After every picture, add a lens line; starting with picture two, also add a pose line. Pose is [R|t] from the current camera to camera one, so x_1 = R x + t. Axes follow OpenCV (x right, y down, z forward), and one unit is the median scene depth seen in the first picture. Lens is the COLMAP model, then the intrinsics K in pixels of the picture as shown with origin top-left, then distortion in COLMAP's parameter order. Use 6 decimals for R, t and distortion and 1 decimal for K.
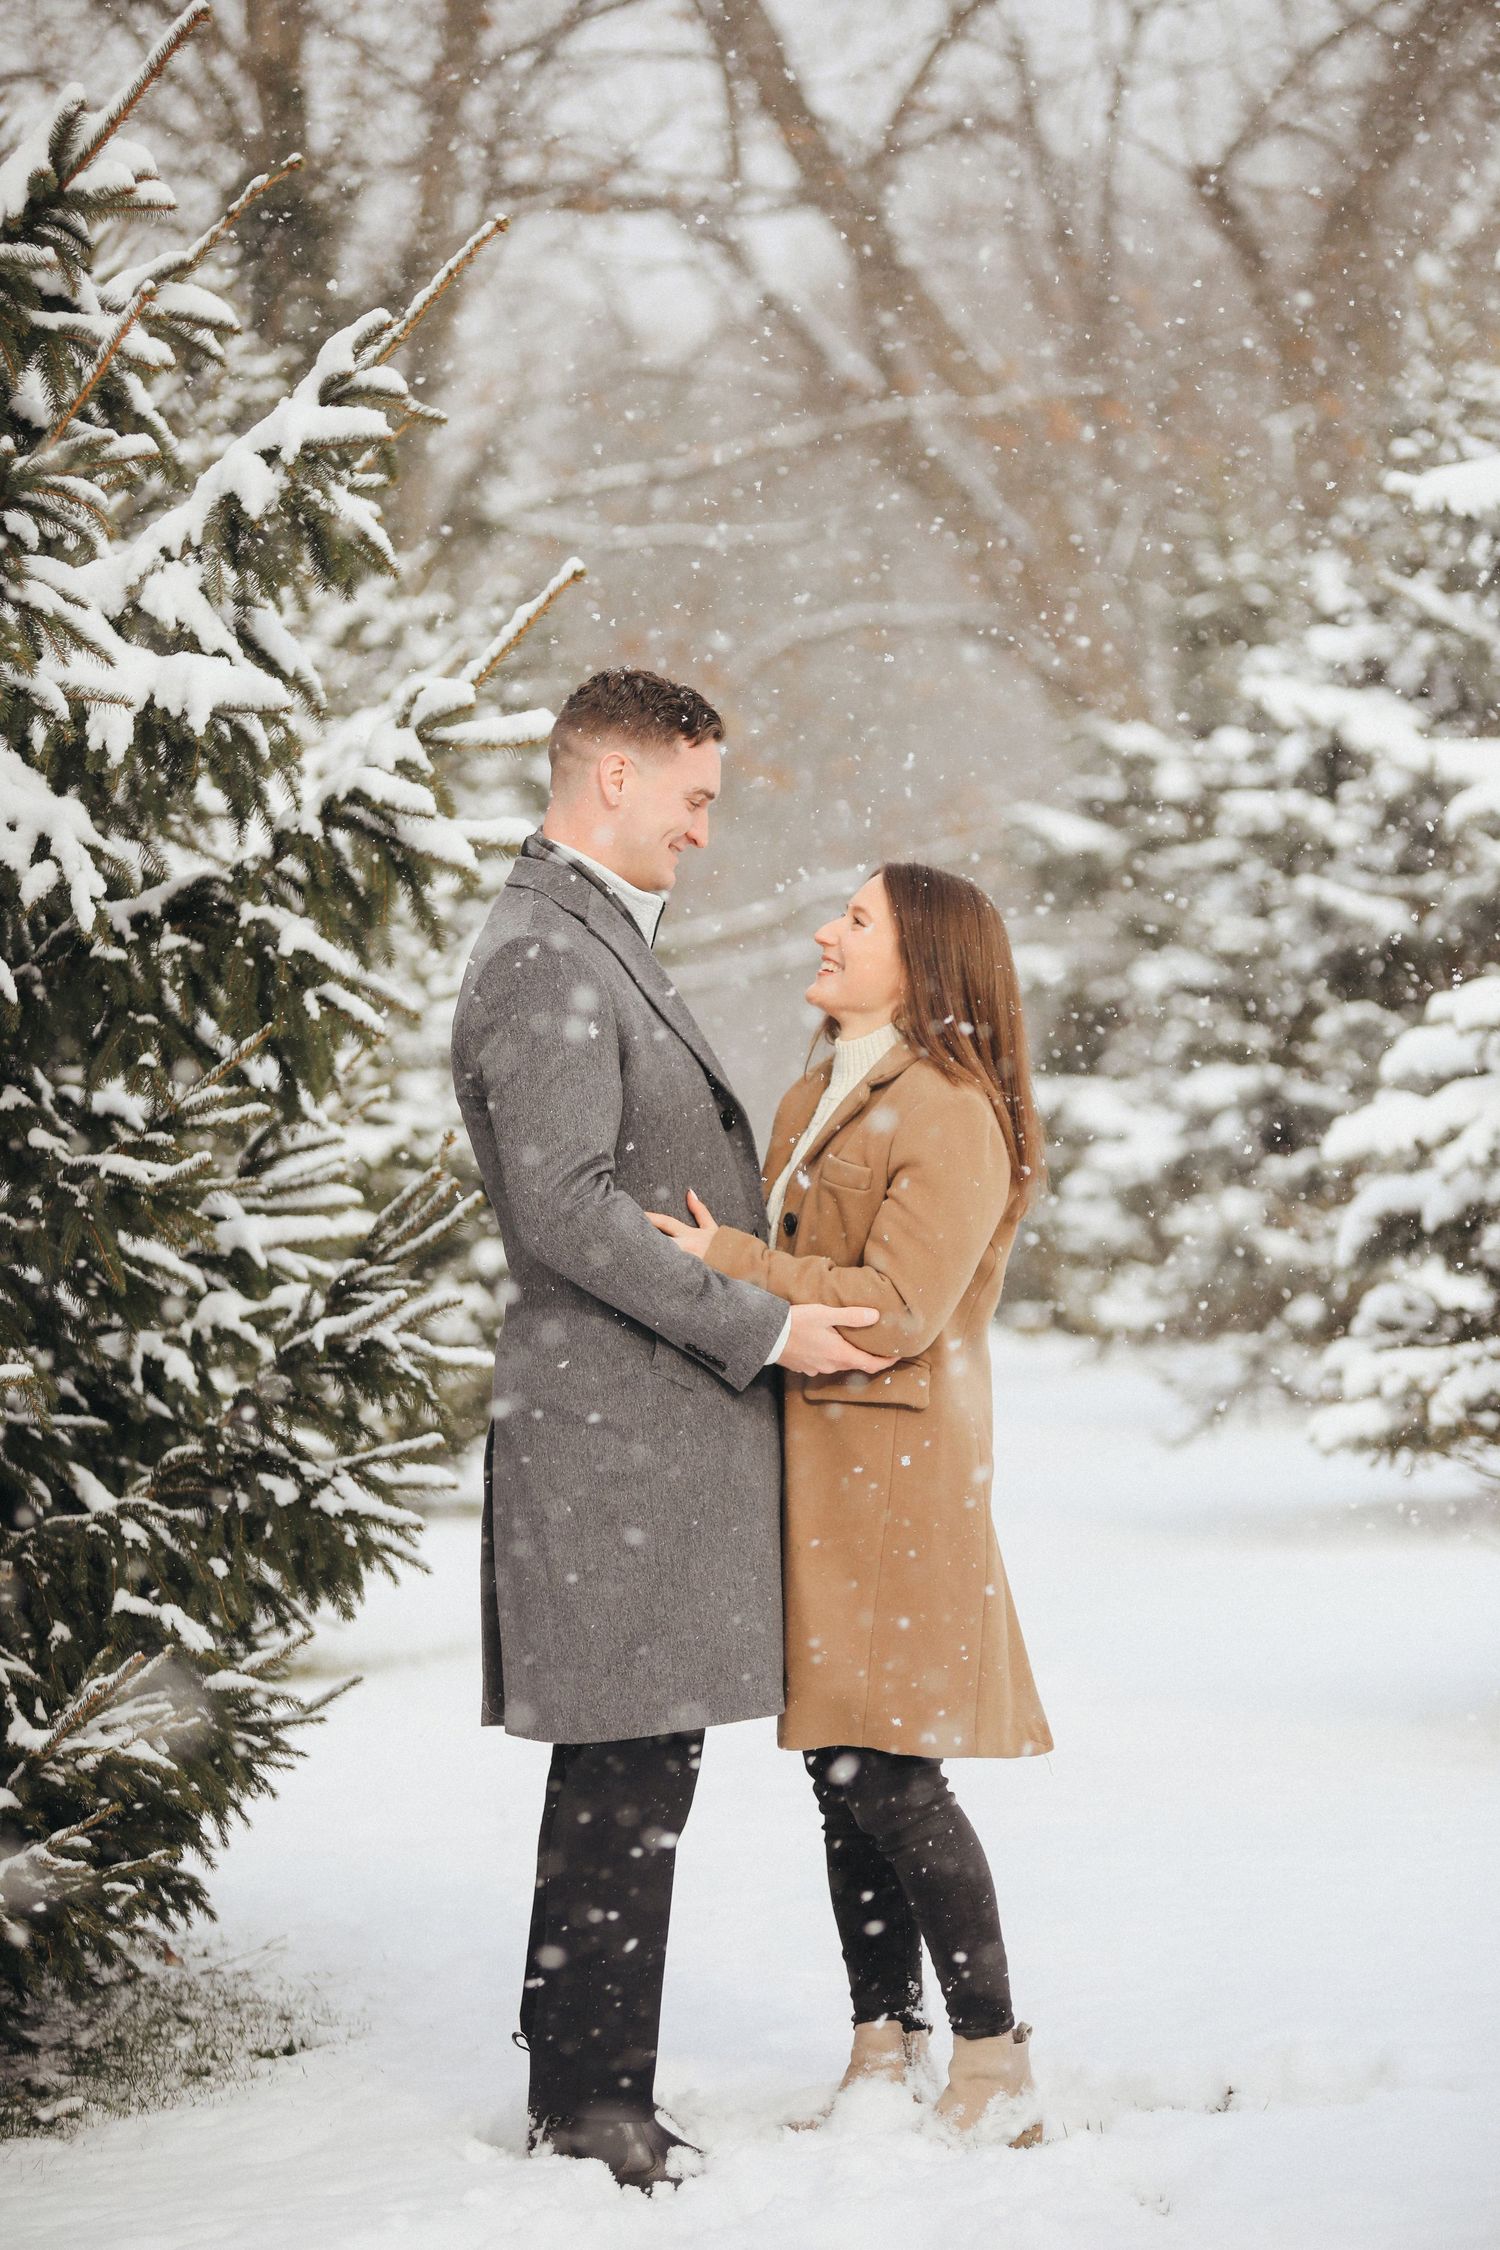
lens RADIAL K [[7965.9, 0, 750.0], [0, 7965.9, 1125.0], [0, 0, 1]] dist [0.070413, 3.312986]
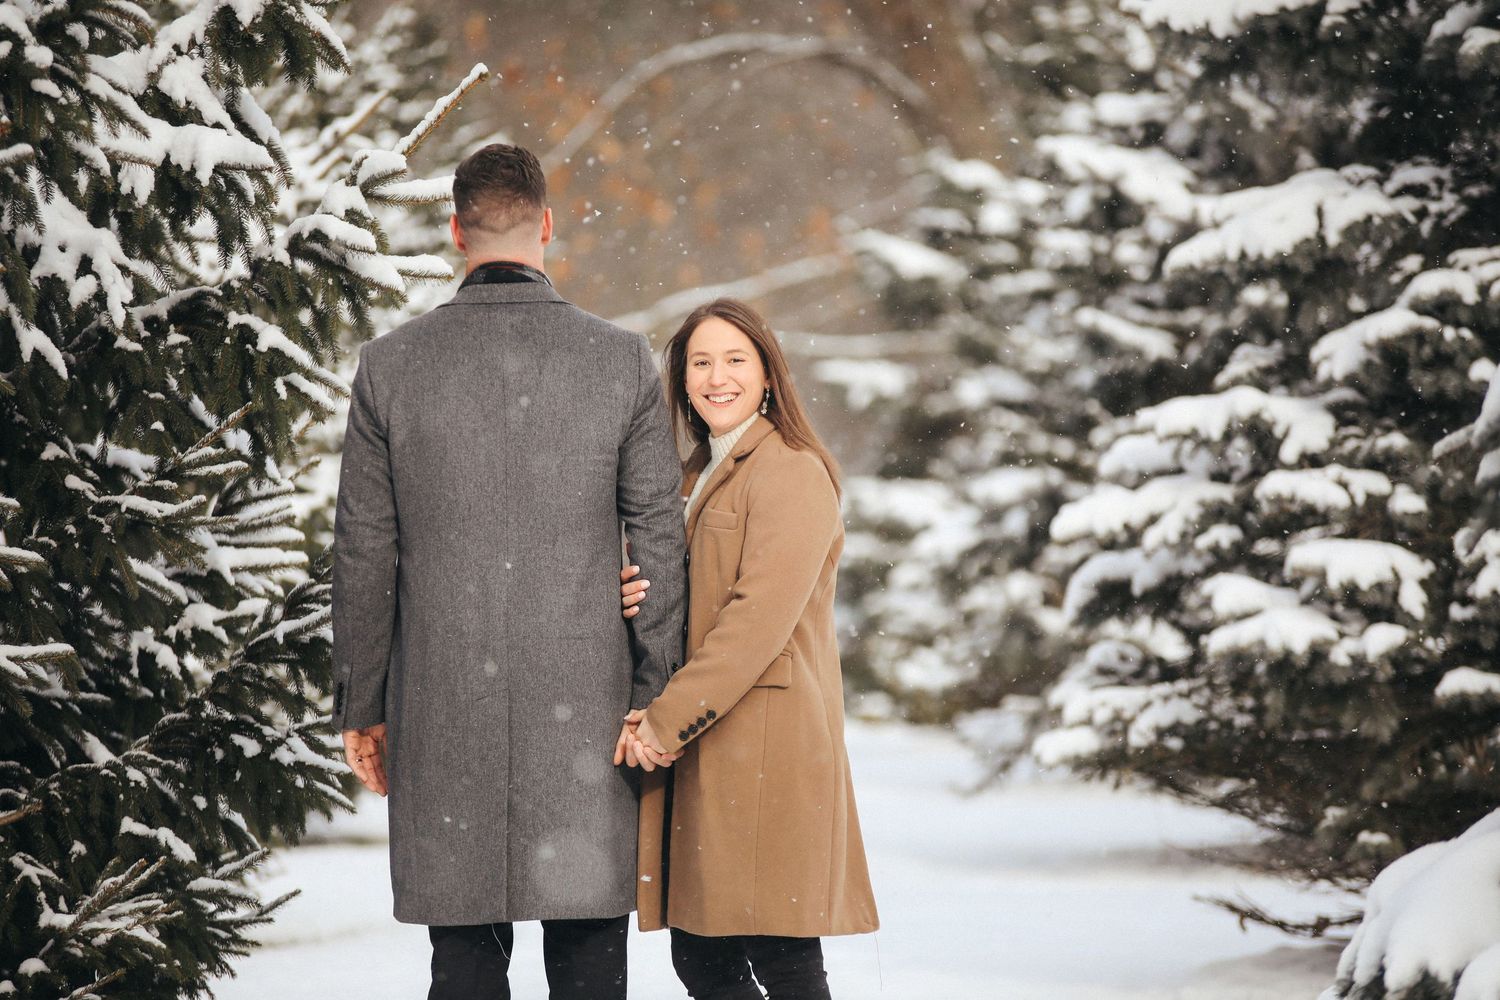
lens RADIAL K [[8127.0, 0, 750.8], [0, 8127.0, 560.0], [0, 0, 1]] dist [1.641933, 7.670514]
pose [[0.999520, 0.026338, 0.016314, 0.002977], [-0.026377, 0.999650, 0.002217, 0.008659], [-0.016250, -0.002646, 0.999864, -0.384841]]
